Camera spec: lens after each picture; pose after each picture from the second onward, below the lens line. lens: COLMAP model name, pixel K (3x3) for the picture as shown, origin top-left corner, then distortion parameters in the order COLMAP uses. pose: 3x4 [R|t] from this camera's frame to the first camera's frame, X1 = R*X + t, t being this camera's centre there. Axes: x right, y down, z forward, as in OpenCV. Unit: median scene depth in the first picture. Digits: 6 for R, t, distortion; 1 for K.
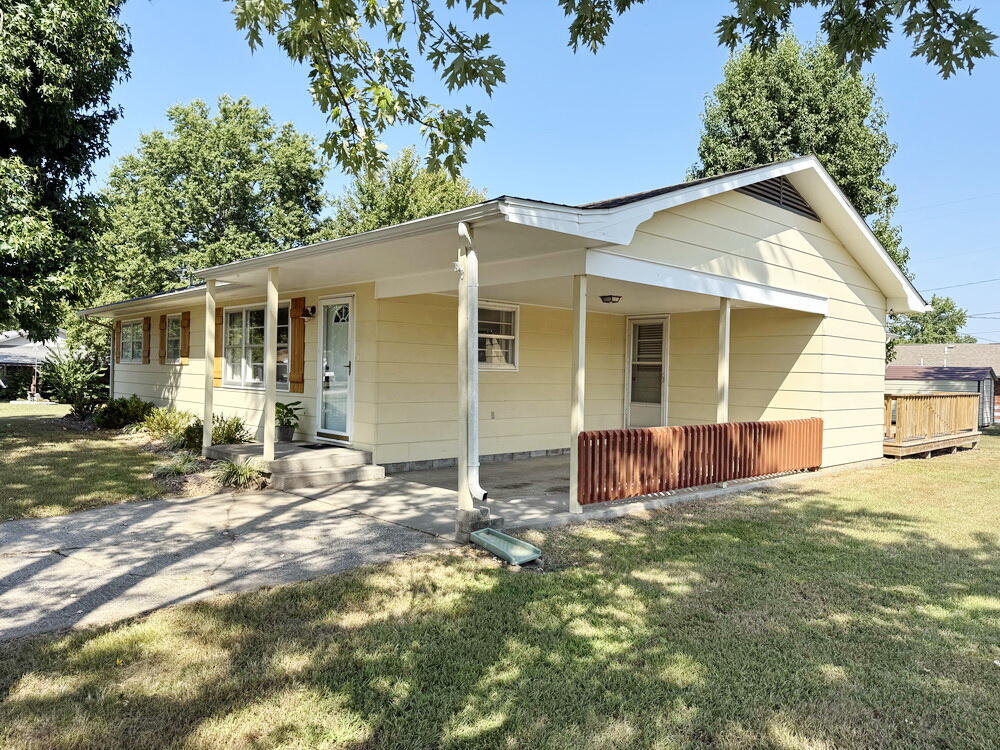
lens RADIAL K [[701.7, 0, 500.0], [0, 701.7, 375.0], [0, 0, 1]] dist [0.003867, 0.000270]
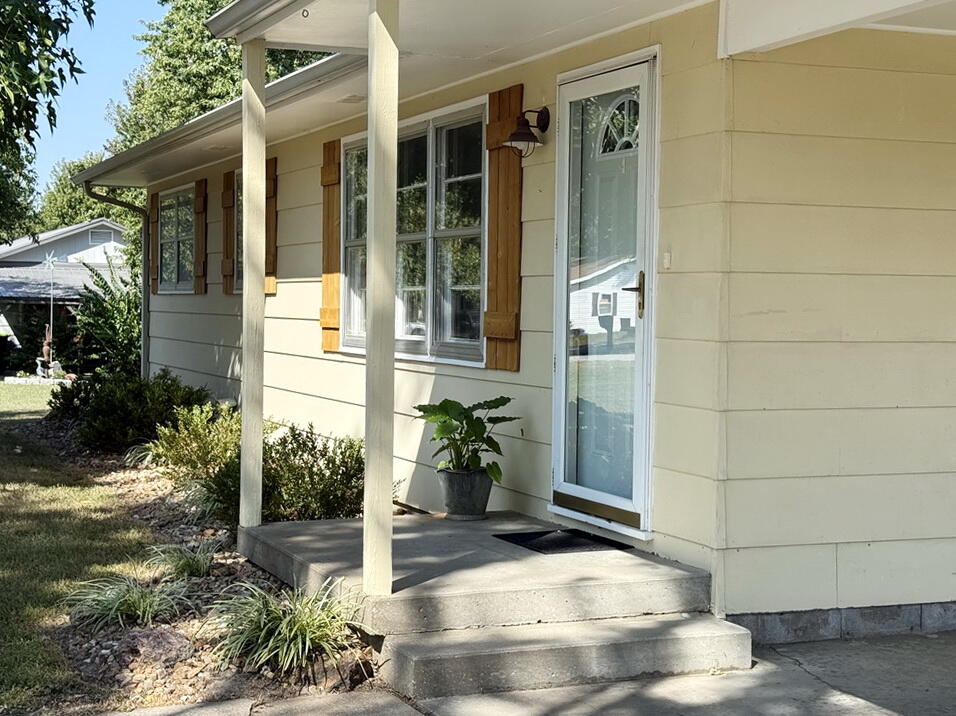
lens RADIAL K [[1636.1, 0, 478.0], [0, 1636.1, 358.0], [0, 0, 1]] dist [0.055109, 0.147524]
pose [[0.936702, -0.000898, -0.350127, -0.026841], [0.009988, 0.999658, 0.024157, 0.000098], [0.349986, -0.026125, 0.936391, 0.275398]]
